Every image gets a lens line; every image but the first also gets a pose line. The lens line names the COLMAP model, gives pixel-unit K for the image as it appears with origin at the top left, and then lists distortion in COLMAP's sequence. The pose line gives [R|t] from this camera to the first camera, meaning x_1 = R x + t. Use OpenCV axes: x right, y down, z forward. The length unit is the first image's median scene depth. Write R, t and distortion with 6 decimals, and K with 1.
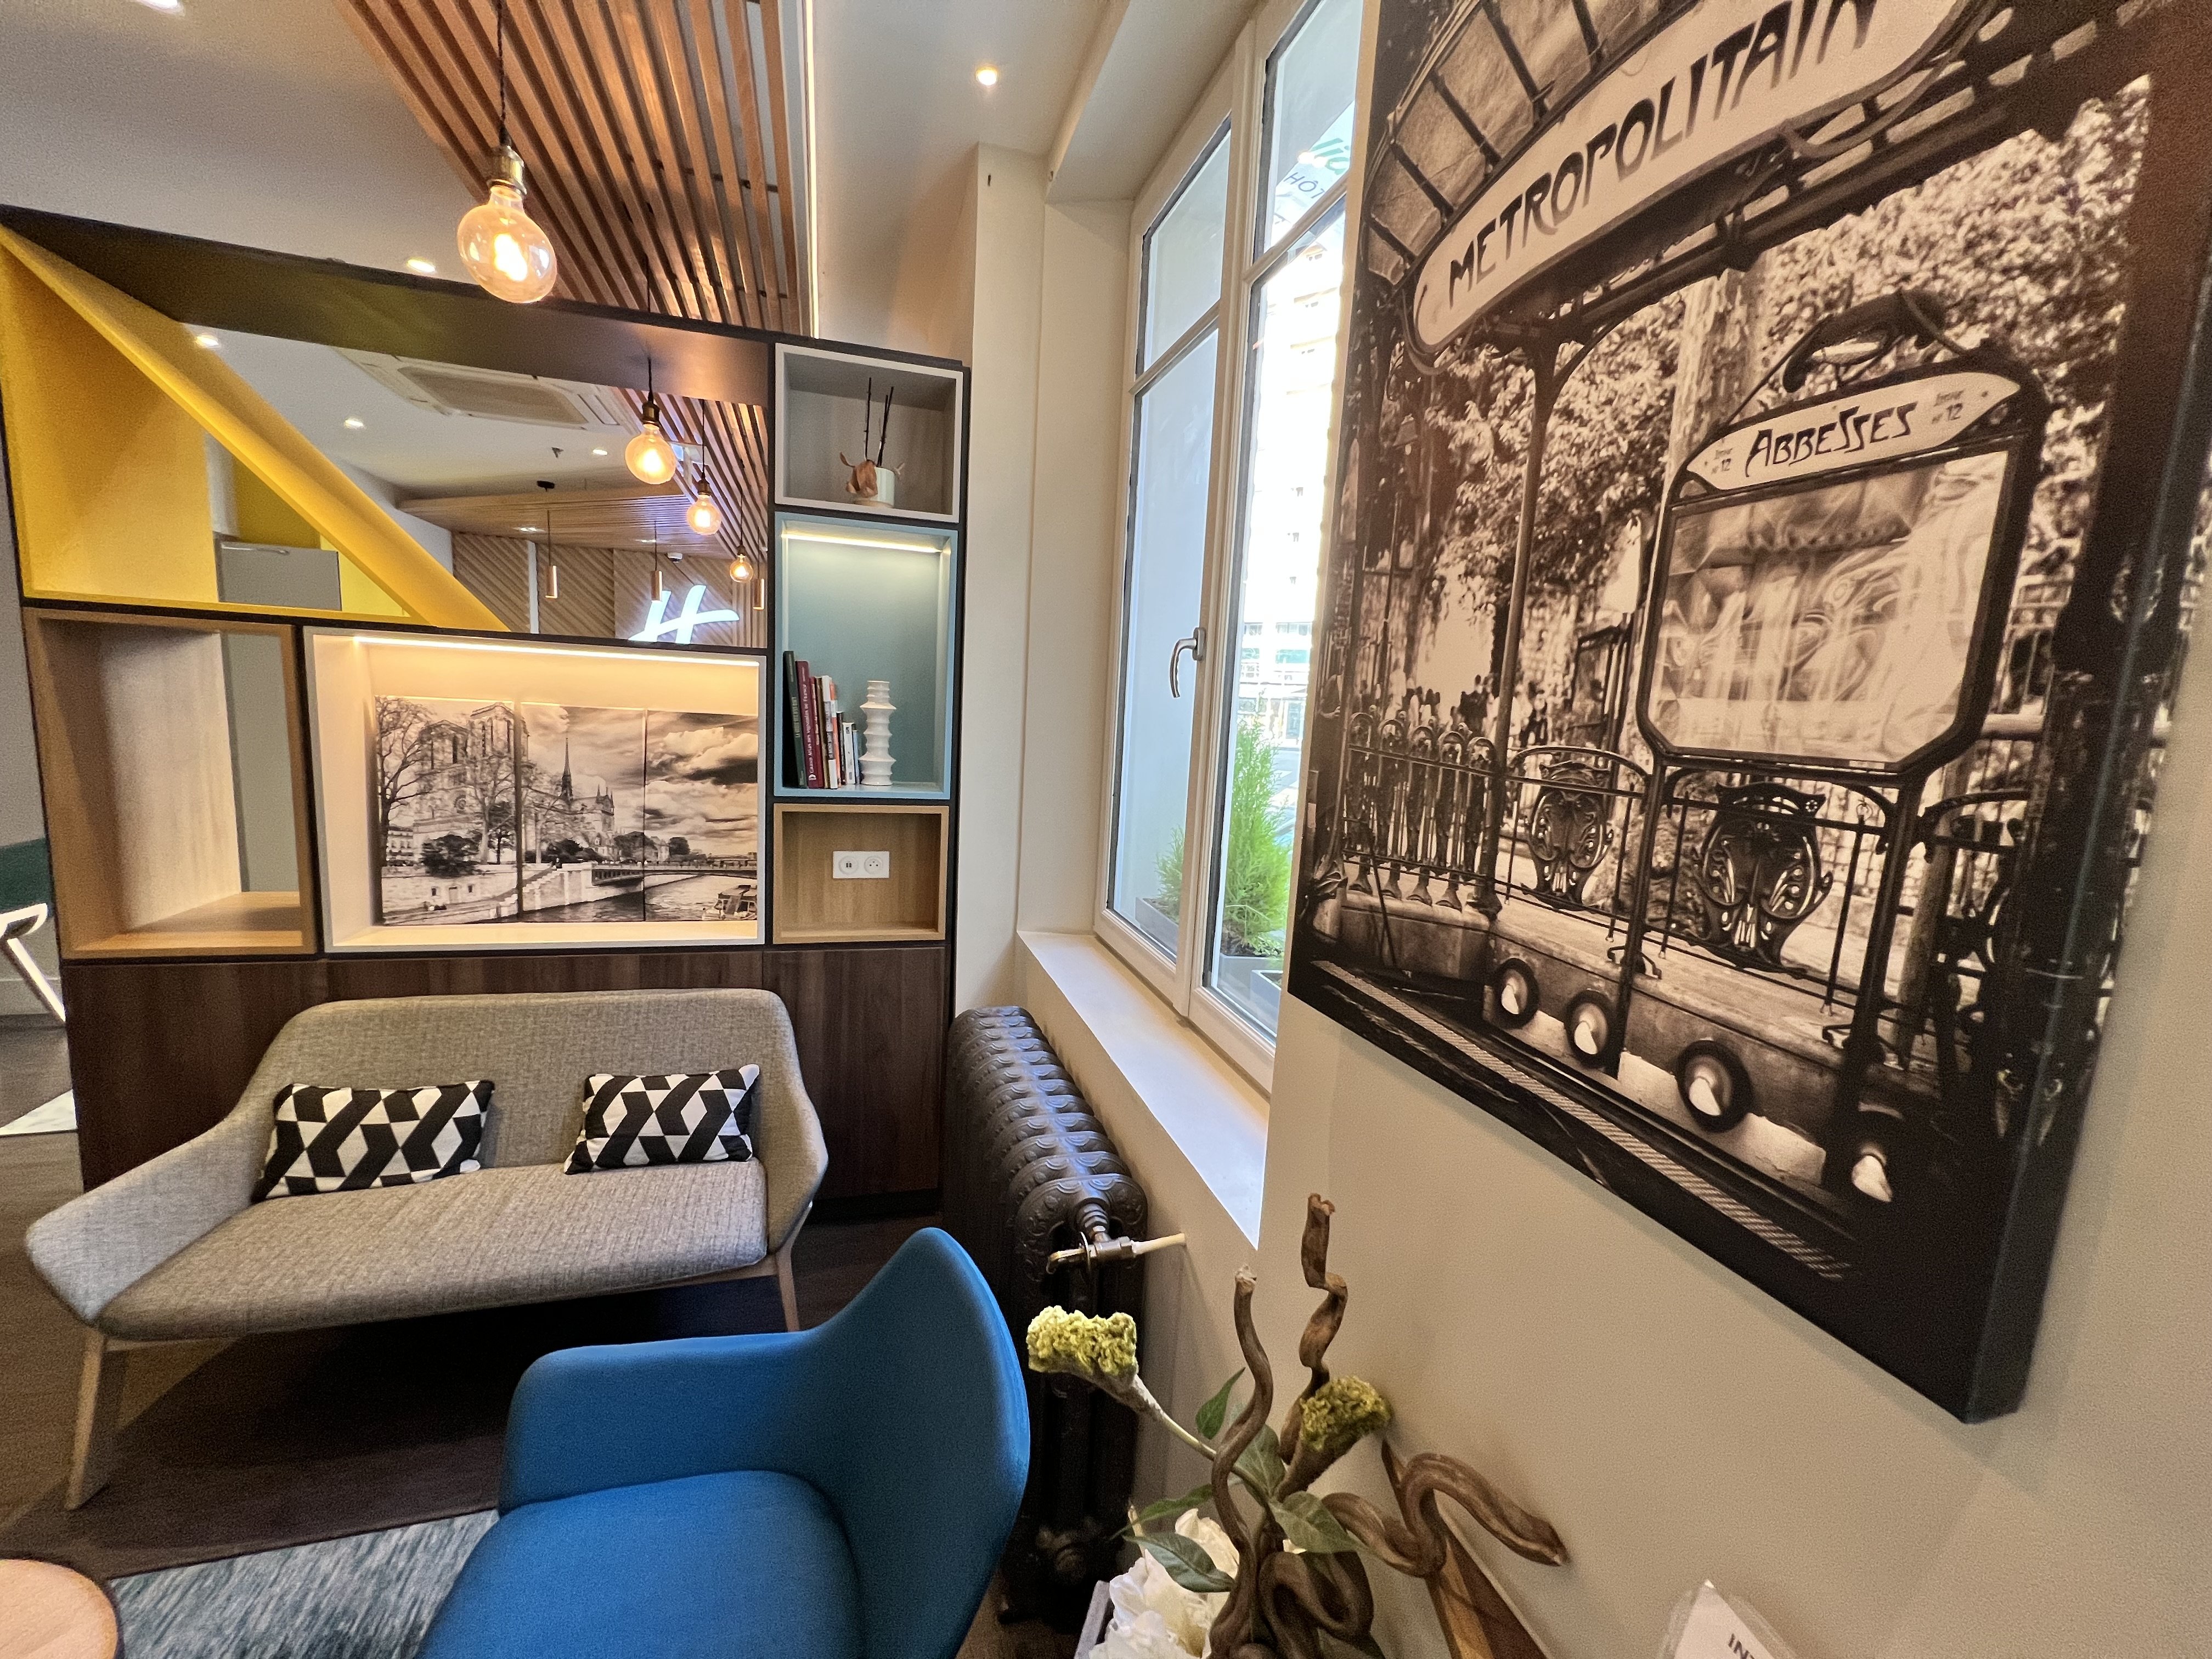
lens RADIAL K [[889.3, 0, 1102.9], [0, 889.3, 827.6], [0, 0, 1]] dist [-0.000036, 0.000085]
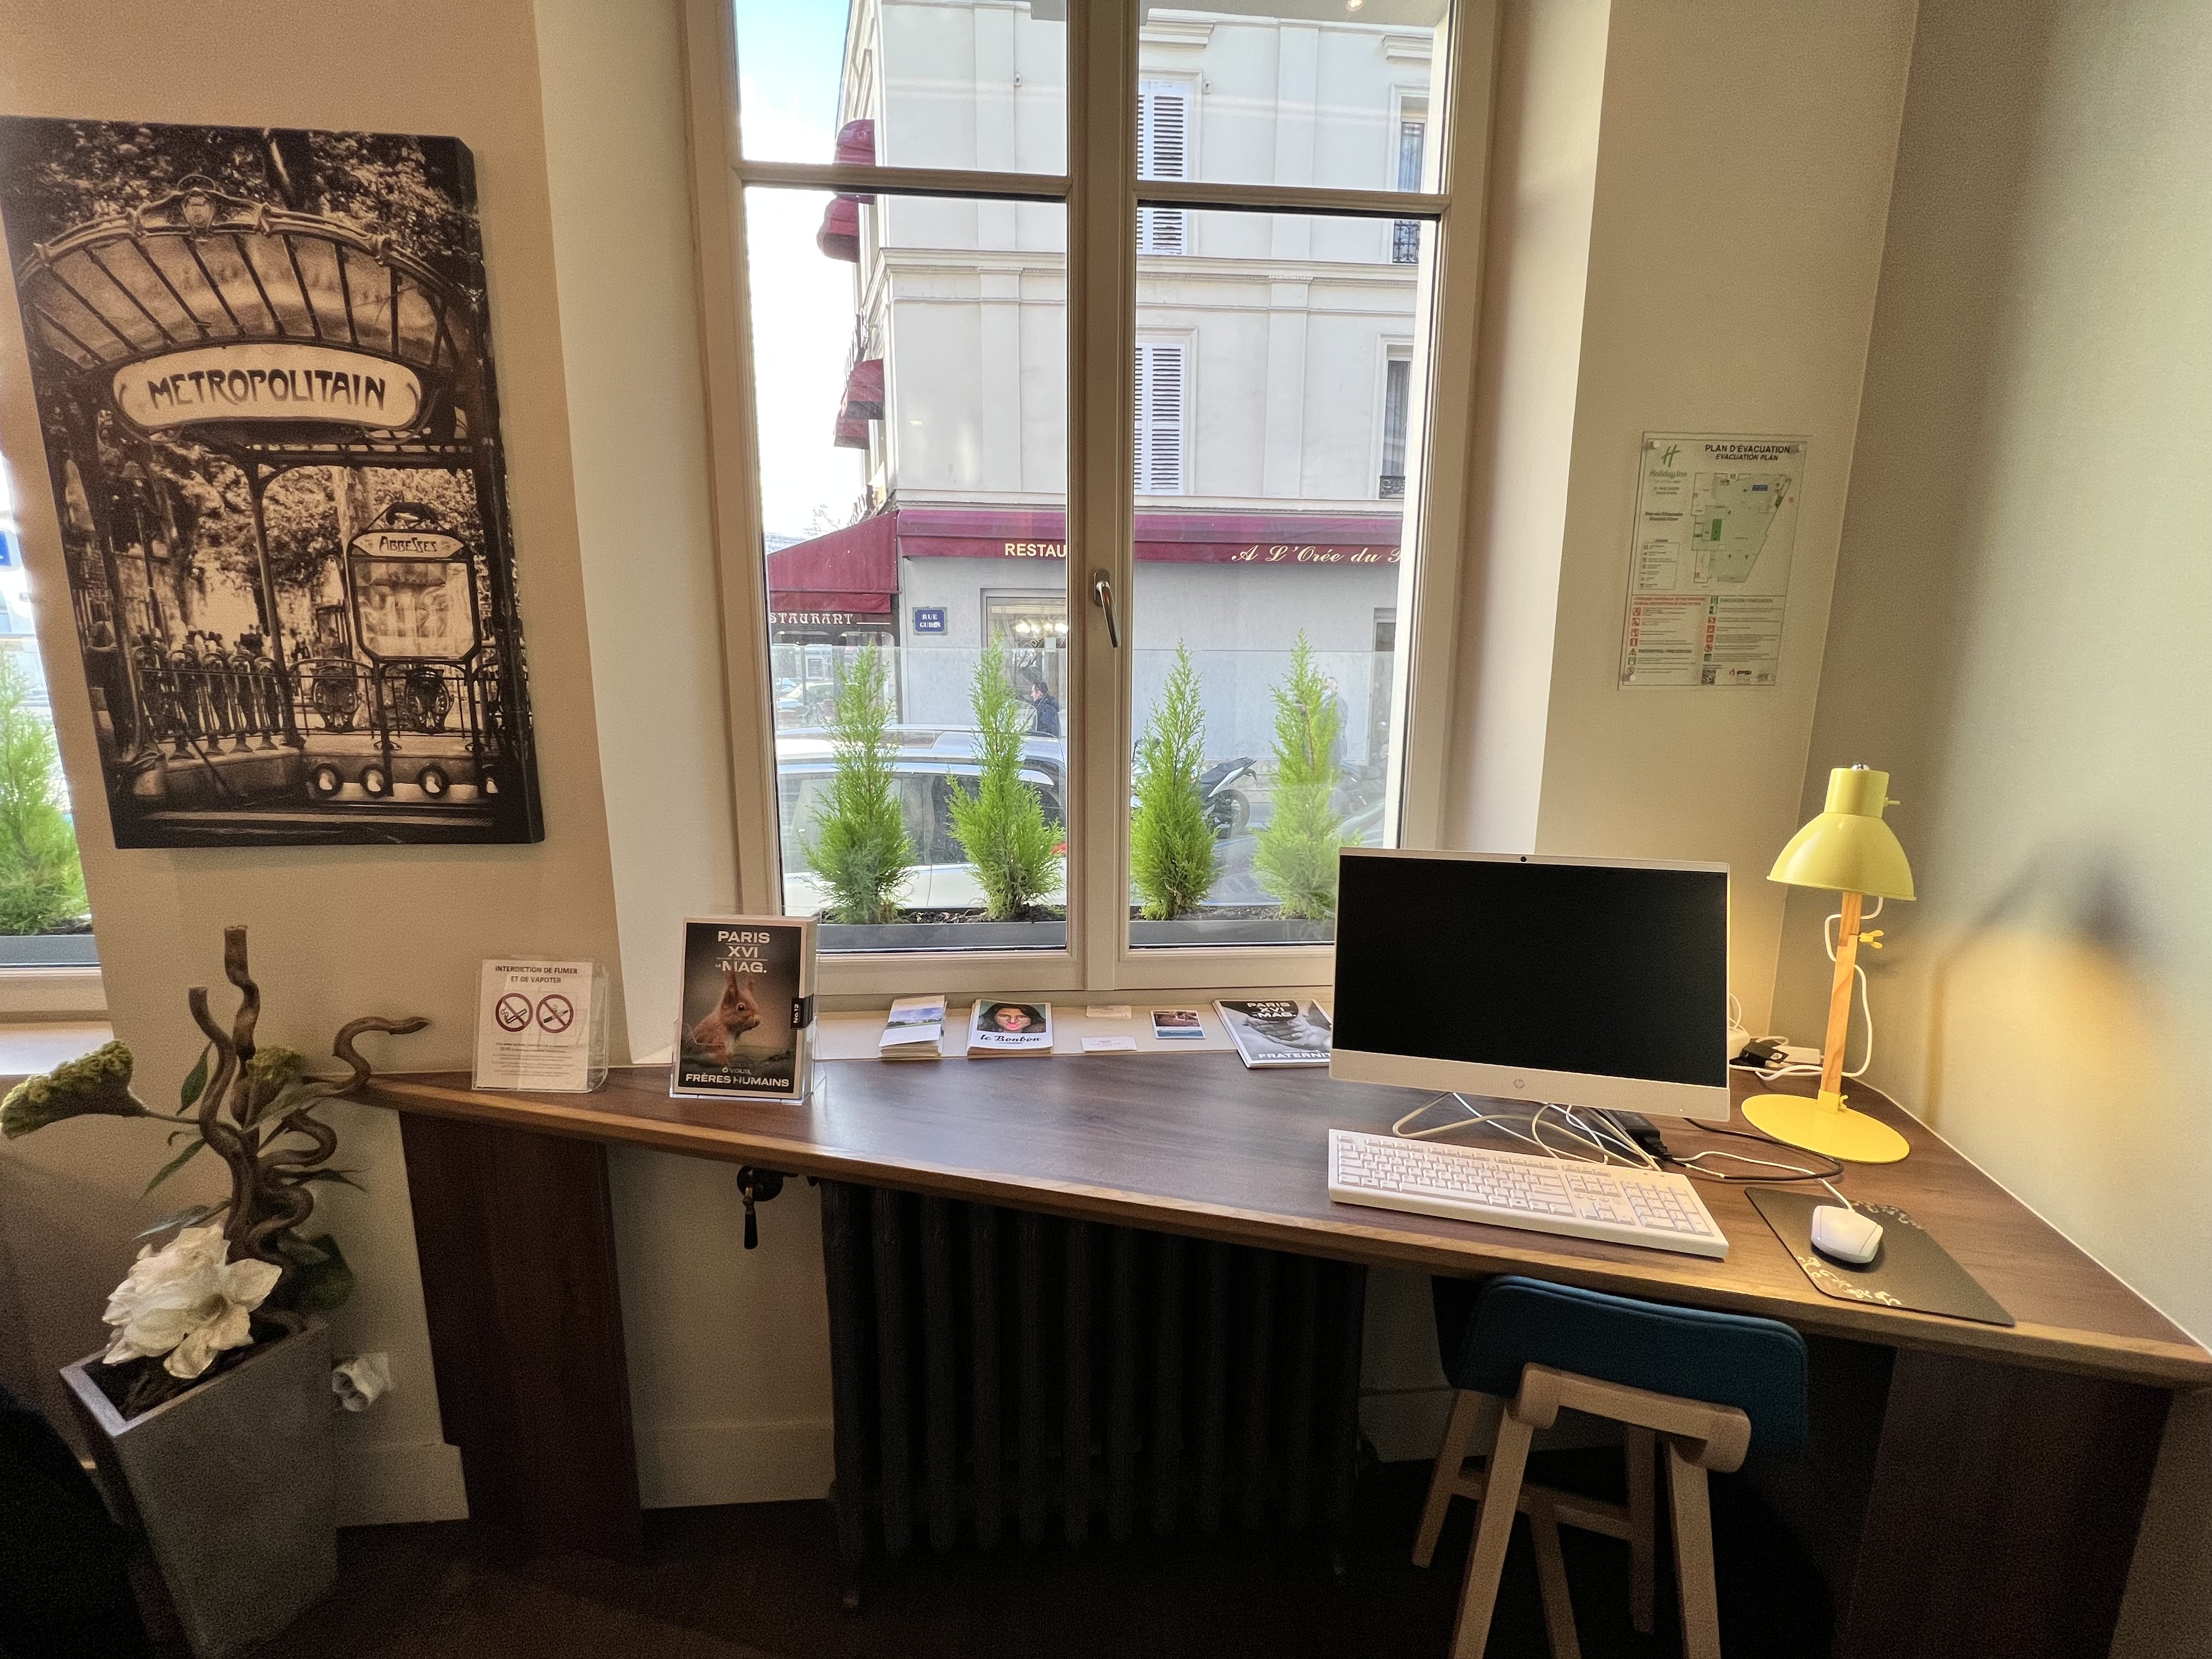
lens RADIAL K [[889.3, 0, 1102.9], [0, 889.3, 827.6], [0, 0, 1]] dist [-0.000036, 0.000085]
pose [[0.221156, -0.220343, 0.950021, -1.326314], [0.142026, 0.971033, 0.192154, 0.177439], [-0.964841, 0.092431, 0.246044, -1.462266]]
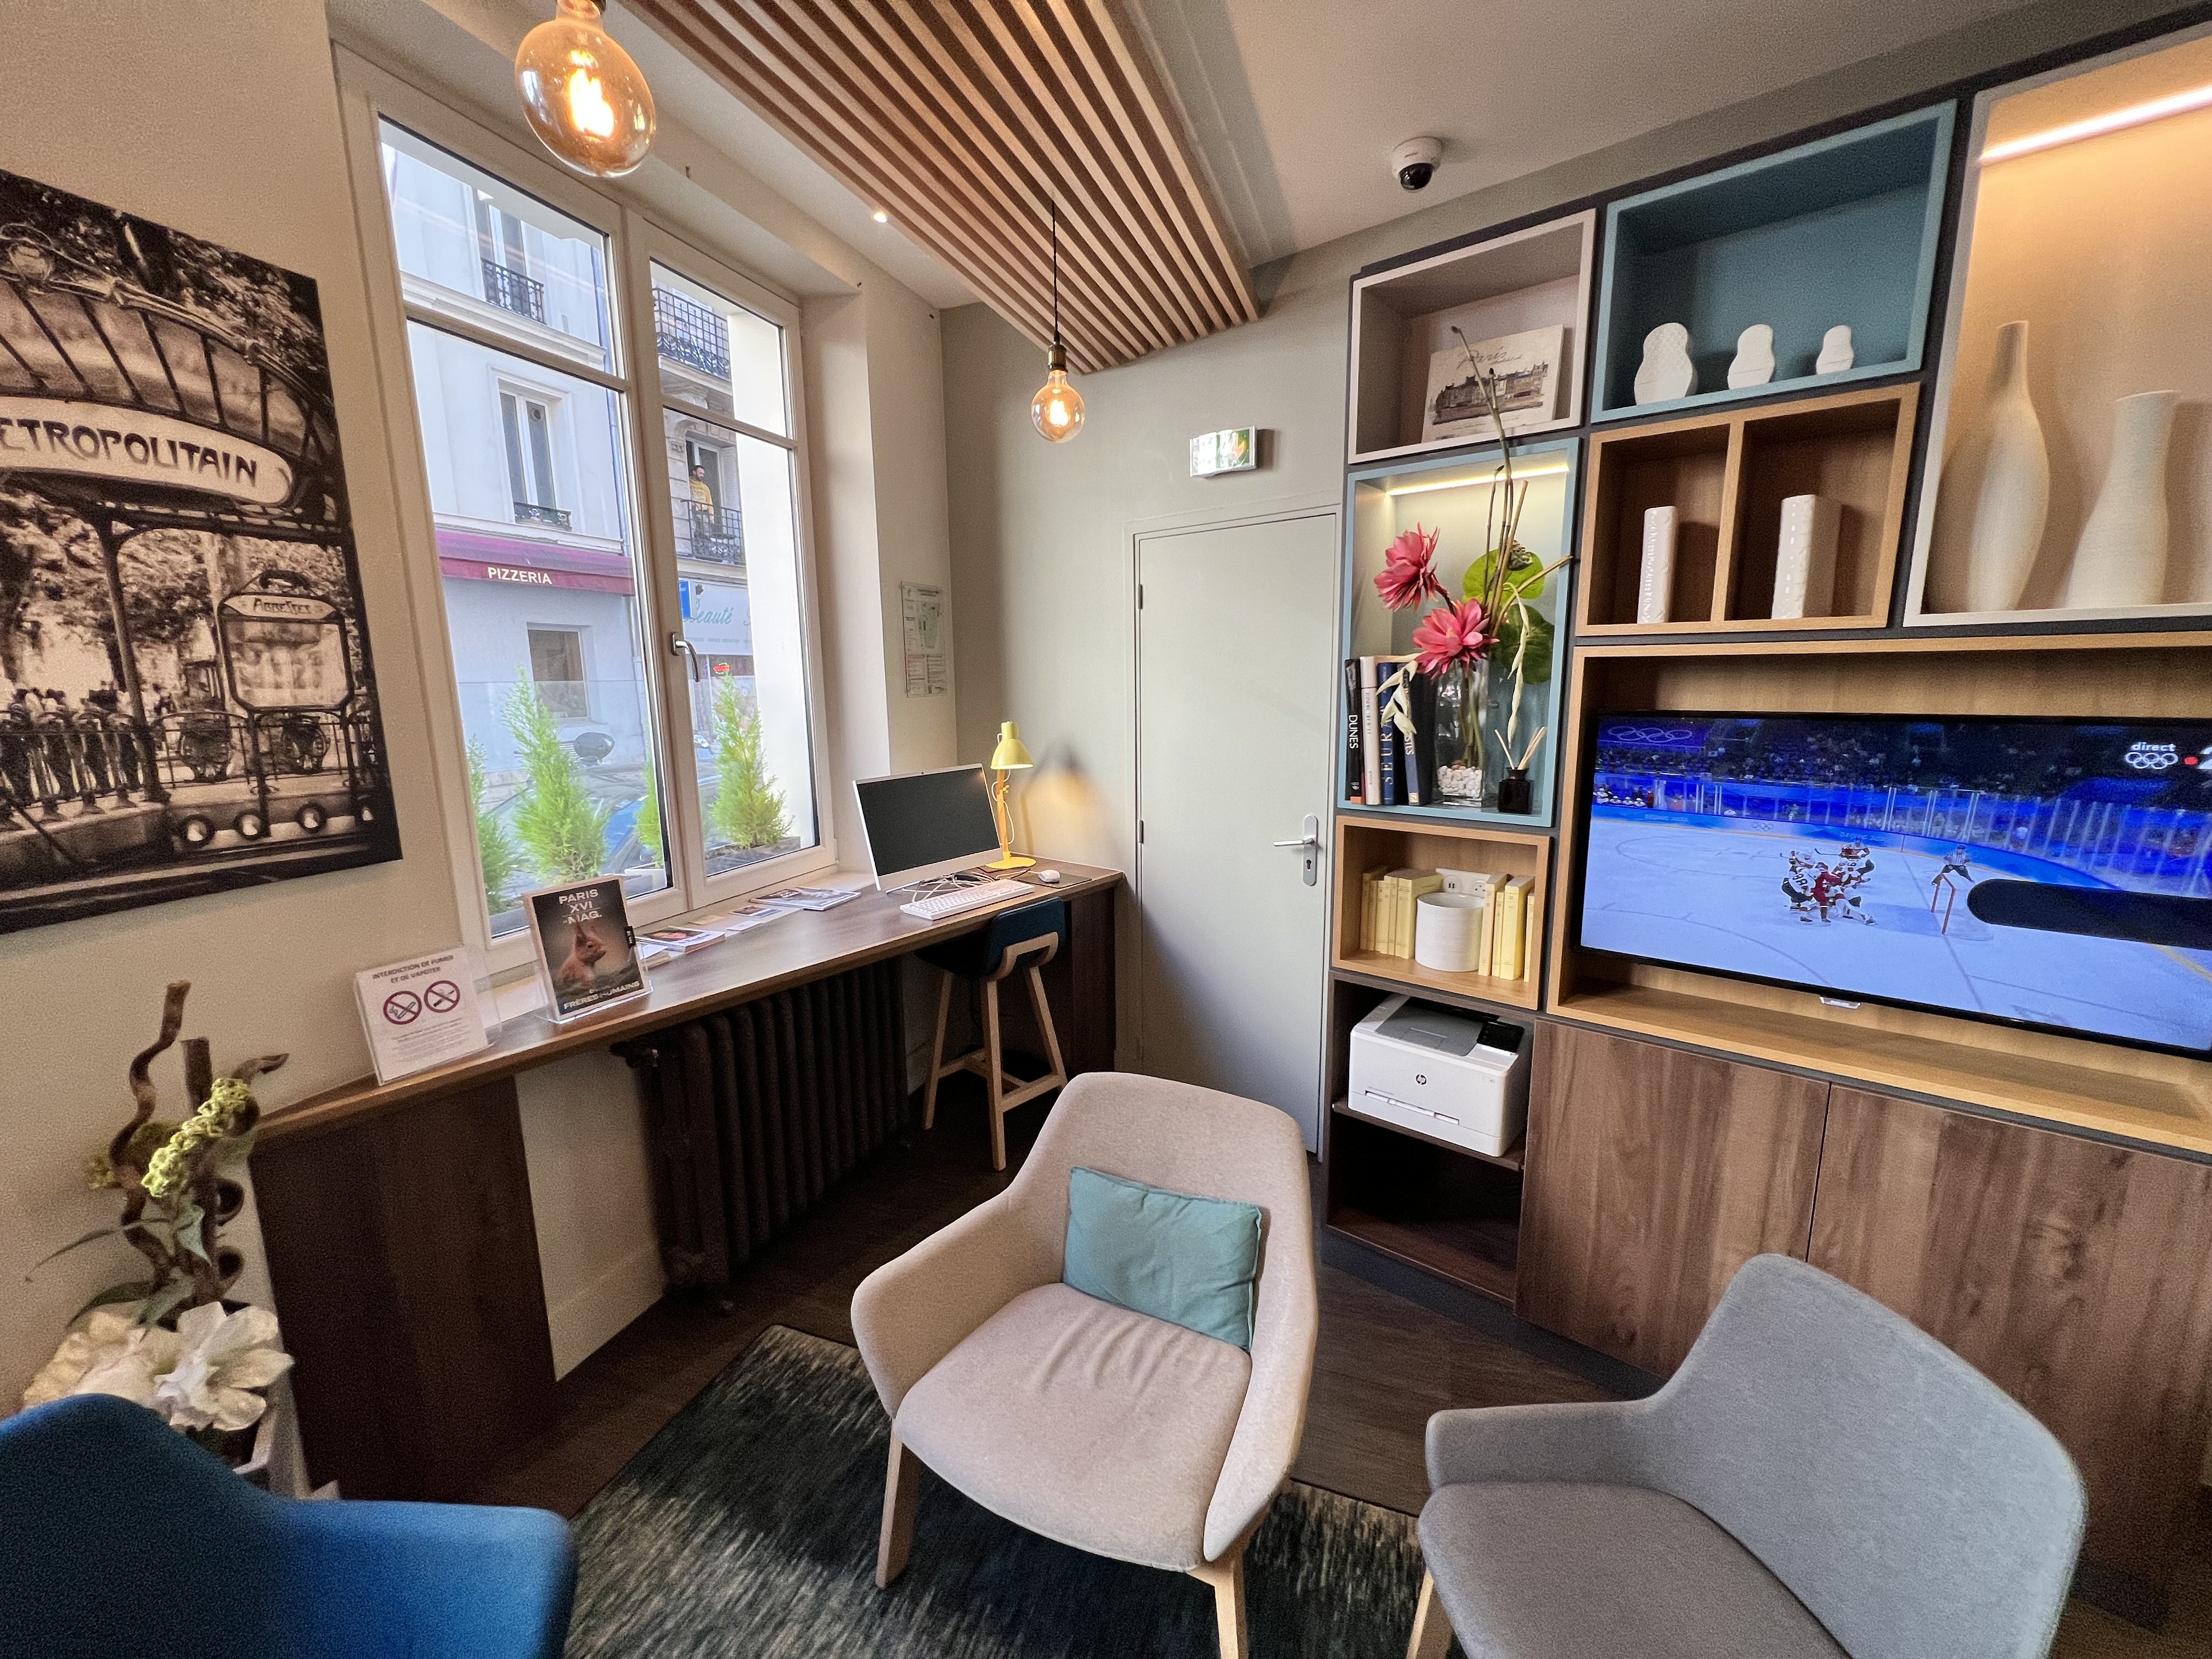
lens RADIAL K [[889.3, 0, 1102.9], [0, 889.3, 827.6], [0, 0, 1]] dist [-0.000036, 0.000085]
pose [[-0.795209, -0.145201, 0.588693, -2.905369], [0.056126, 0.949107, 0.309912, -0.414505], [-0.603732, 0.279486, -0.746589, 1.485942]]
